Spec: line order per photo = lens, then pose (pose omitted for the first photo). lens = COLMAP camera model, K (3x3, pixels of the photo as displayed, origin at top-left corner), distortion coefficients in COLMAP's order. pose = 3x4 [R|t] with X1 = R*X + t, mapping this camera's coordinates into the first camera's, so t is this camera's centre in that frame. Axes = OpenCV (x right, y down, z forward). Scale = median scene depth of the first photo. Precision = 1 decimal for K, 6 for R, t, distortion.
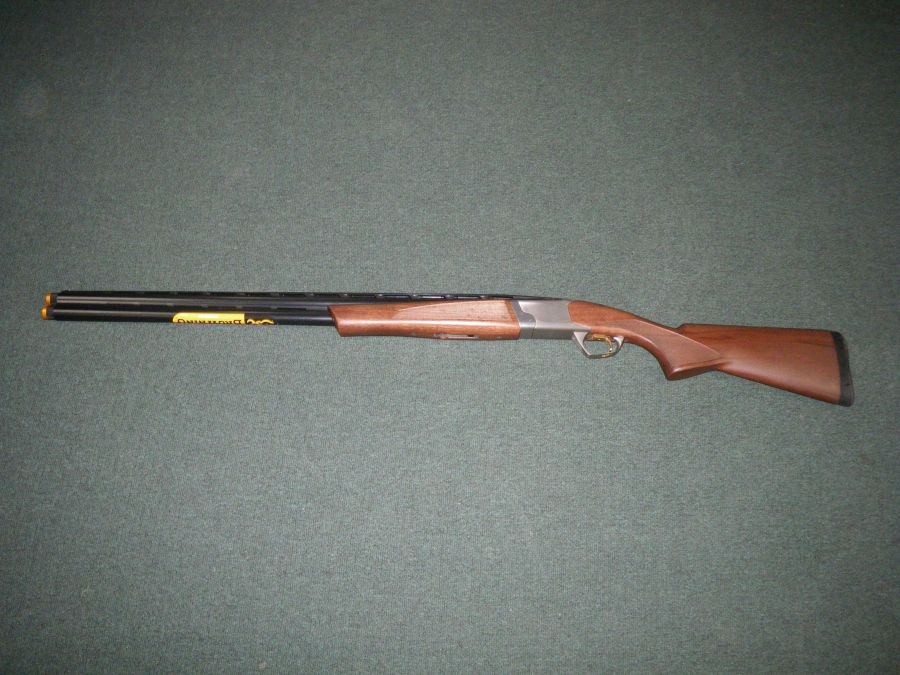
lens RADIAL K [[748.3, 0, 454.4], [0, 748.3, 335.0], [0, 0, 1]] dist [-0.161788, 0.109088]
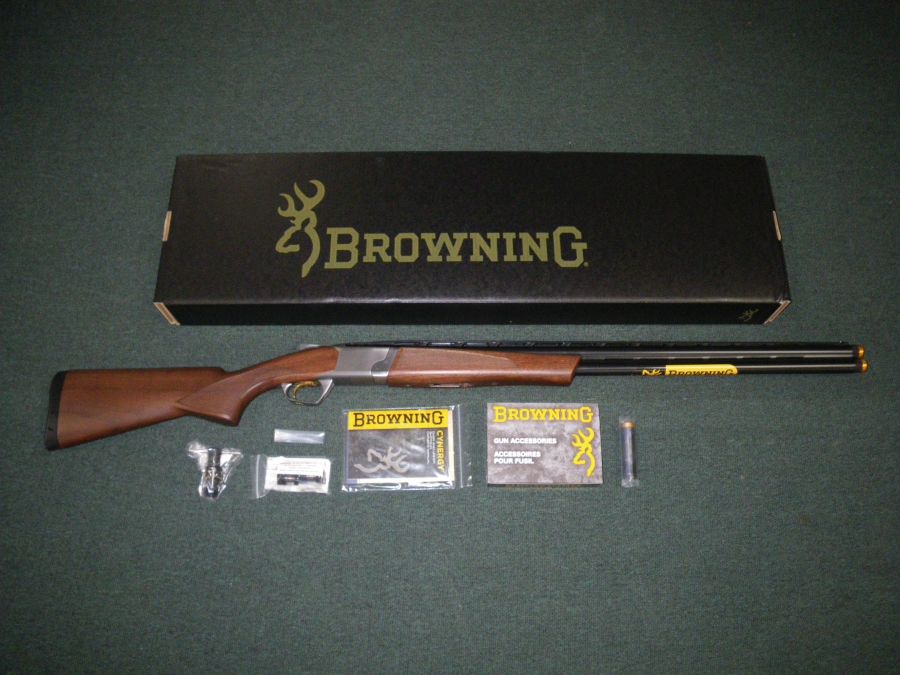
lens RADIAL K [[748.3, 0, 452.1], [0, 748.3, 335.6], [0, 0, 1]] dist [-0.161788, 0.109088]
pose [[0.999810, -0.019363, 0.002019, 0.091108], [0.019330, 0.999699, 0.015116, -0.100447], [-0.002311, -0.015074, 0.999884, 0.025674]]
